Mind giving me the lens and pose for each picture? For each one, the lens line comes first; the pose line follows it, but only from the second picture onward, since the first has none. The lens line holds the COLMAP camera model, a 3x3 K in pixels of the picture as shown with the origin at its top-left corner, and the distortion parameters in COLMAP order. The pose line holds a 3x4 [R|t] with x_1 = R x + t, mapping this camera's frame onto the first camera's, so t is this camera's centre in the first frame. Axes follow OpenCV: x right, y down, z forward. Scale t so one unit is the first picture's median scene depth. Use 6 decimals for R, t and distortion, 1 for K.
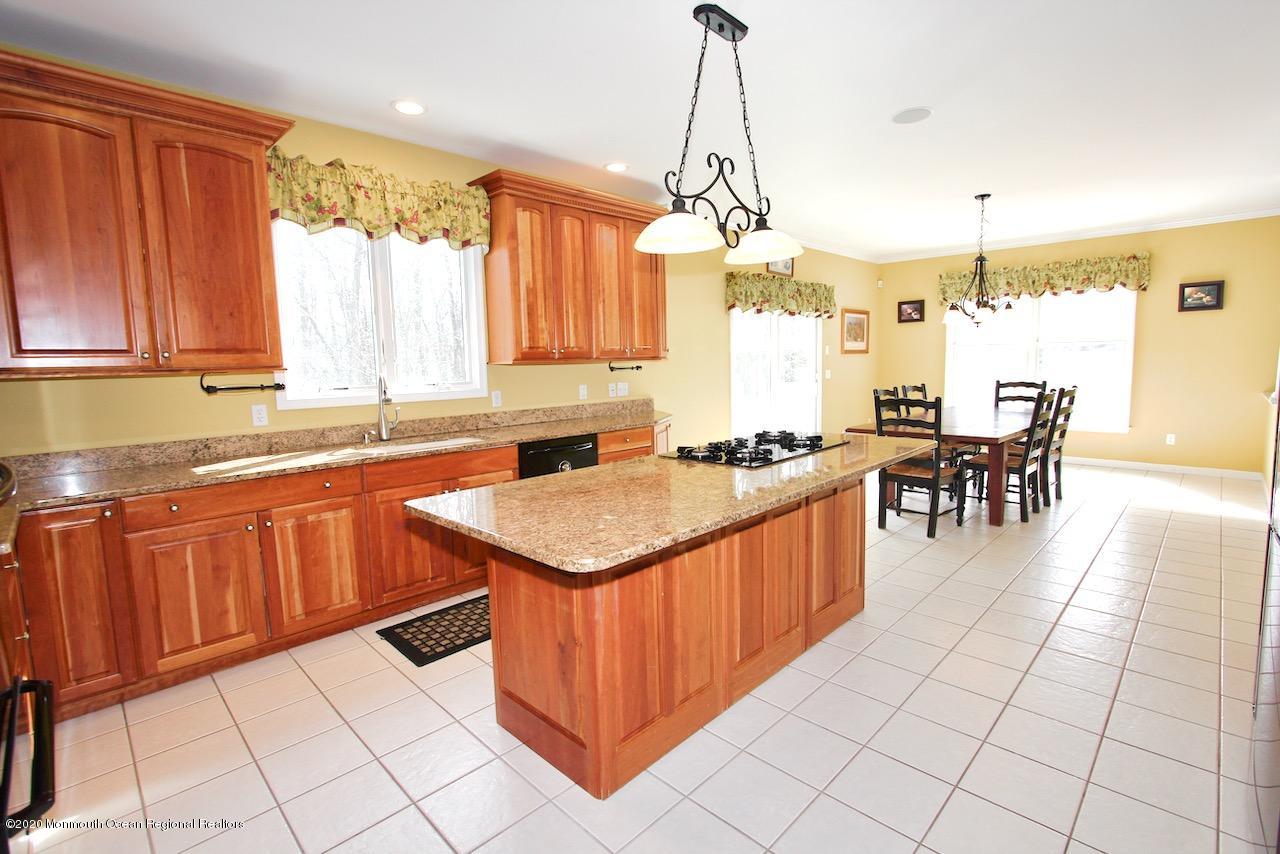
lens RADIAL K [[585.1, 0, 646.6], [0, 585.1, 426.3], [0, 0, 1]] dist [-0.018838, 0.000470]
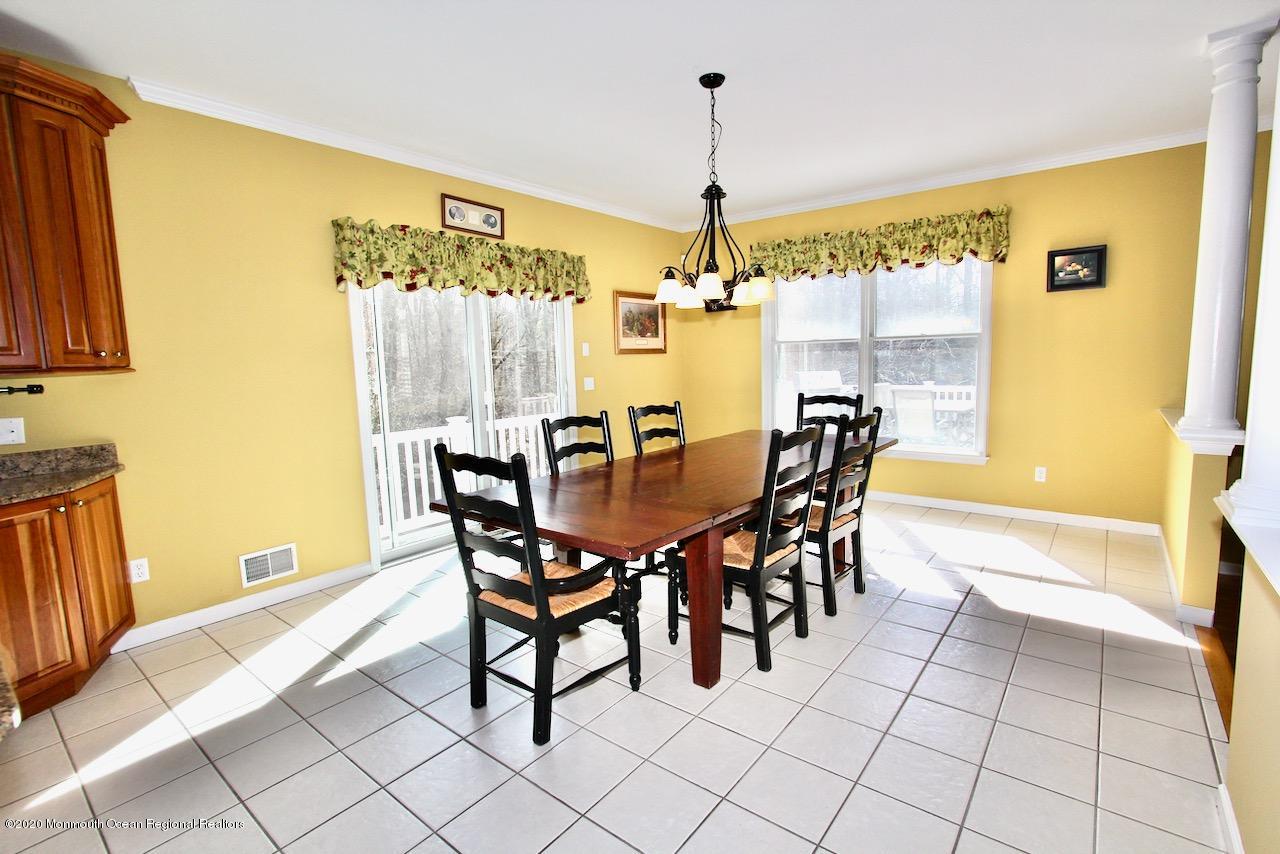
lens RADIAL K [[585.1, 0, 647.5], [0, 585.1, 426.0], [0, 0, 1]] dist [-0.018838, 0.000470]
pose [[0.993985, -0.017744, 0.108067, 0.362665], [0.017542, 0.999842, 0.002821, -0.047252], [-0.108100, -0.000909, 0.994140, 0.353425]]
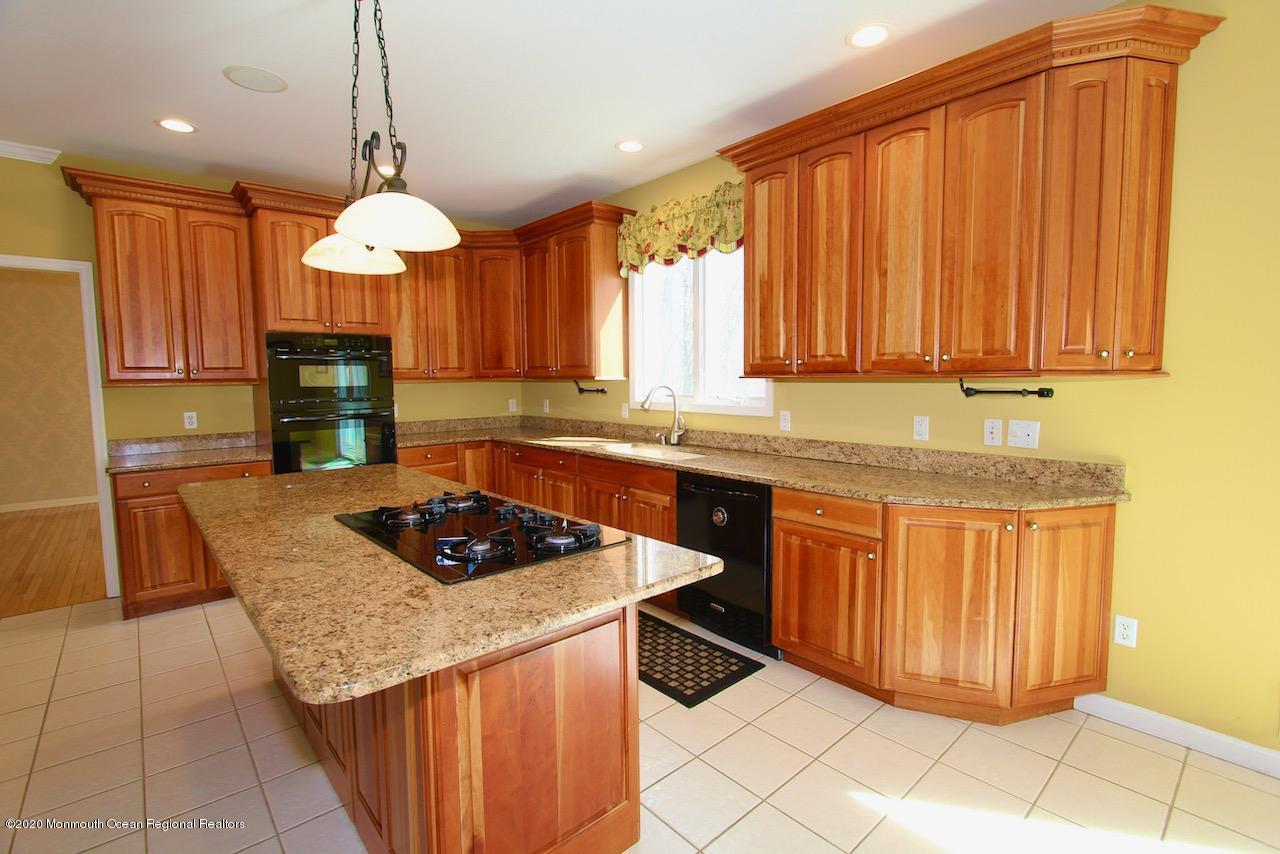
lens RADIAL K [[585.1, 0, 651.9], [0, 585.1, 422.1], [0, 0, 1]] dist [-0.018838, 0.000470]
pose [[-0.058809, 0.103712, -0.992867, 0.366737], [-0.099408, 0.989037, 0.109200, -0.075502], [0.993307, 0.105121, -0.047855, 0.562268]]
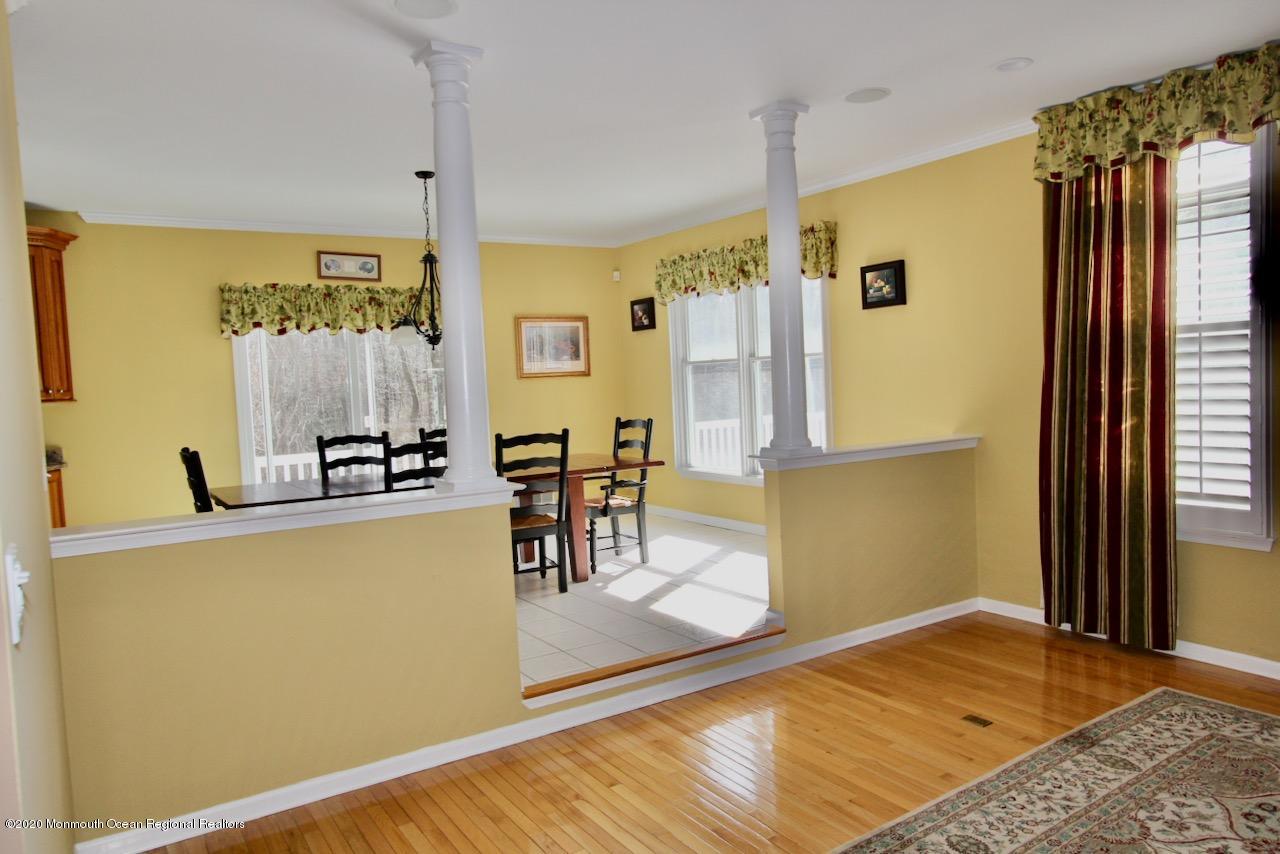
lens RADIAL K [[861.7, 0, 641.8], [0, 861.7, 425.6], [0, 0, 1]] dist [-0.002942, 0.002617]
pose [[0.976929, -0.007786, -0.213424, 0.872976], [-0.002065, 0.998944, -0.045897, -0.022666], [0.213556, 0.045279, 0.975881, 0.003893]]
